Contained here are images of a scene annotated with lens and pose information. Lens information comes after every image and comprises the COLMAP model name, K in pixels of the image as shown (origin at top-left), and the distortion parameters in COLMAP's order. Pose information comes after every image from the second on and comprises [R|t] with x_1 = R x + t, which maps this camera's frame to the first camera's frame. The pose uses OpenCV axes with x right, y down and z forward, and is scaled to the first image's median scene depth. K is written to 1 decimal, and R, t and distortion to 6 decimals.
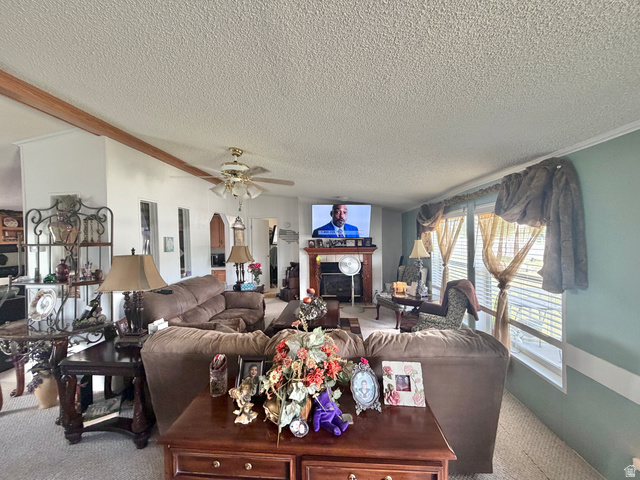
lens RADIAL K [[254.9, 0, 320.0], [0, 254.9, 240.0], [0, 0, 1]] dist [0.000179, 0.000016]
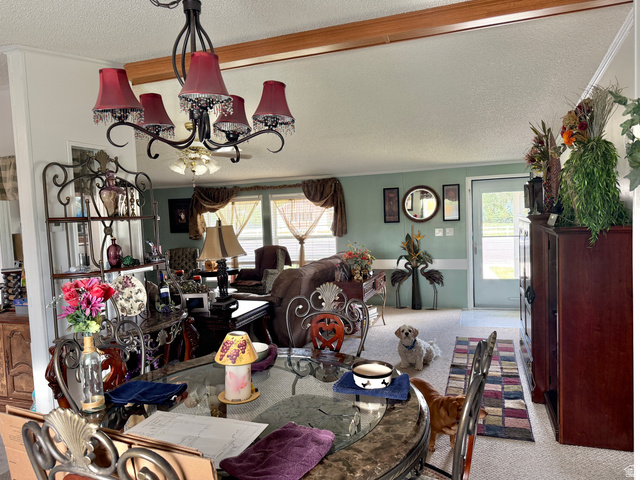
lens RADIAL K [[449.7, 0, 320.0], [0, 449.7, 240.0], [0, 0, 1]] dist [-0.001107, -0.000852]
pose [[0.257648, -0.043699, 0.965250, -2.090005], [0.044700, 0.998446, 0.033271, 0.062219], [-0.965204, 0.034574, 0.259202, 0.089968]]
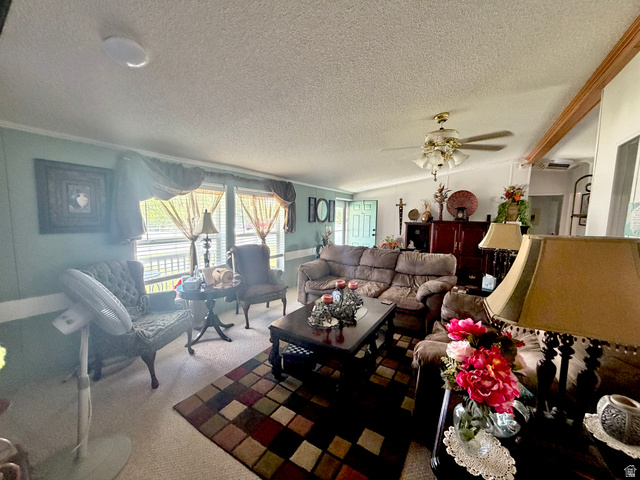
lens RADIAL K [[254.9, 0, 320.0], [0, 254.9, 240.0], [0, 0, 1]] dist [0.000179, 0.000016]
pose [[-0.888465, -0.045803, 0.456652, -0.393335], [-0.002753, 0.995521, 0.094497, 0.010441], [-0.458936, 0.082701, -0.884612, 2.251205]]
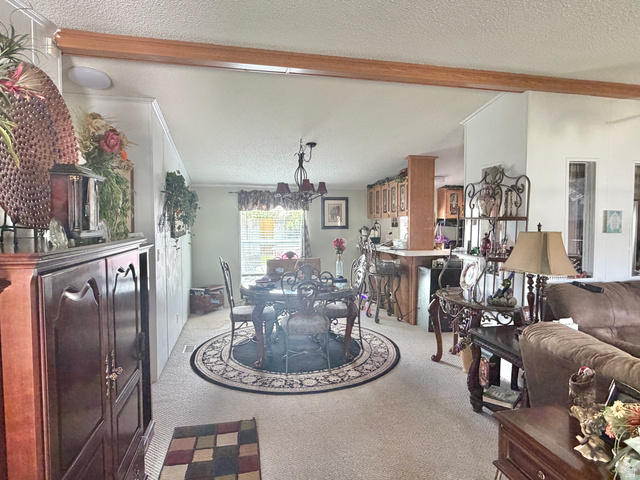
lens RADIAL K [[383.3, 0, 320.0], [0, 383.3, 240.0], [0, 0, 1]] dist [0.000729, 0.000499]
pose [[0.278713, 0.069455, -0.957860, 0.220573], [-0.014030, 0.997569, 0.068252, 0.009842], [0.960272, -0.005583, 0.279010, -0.022423]]
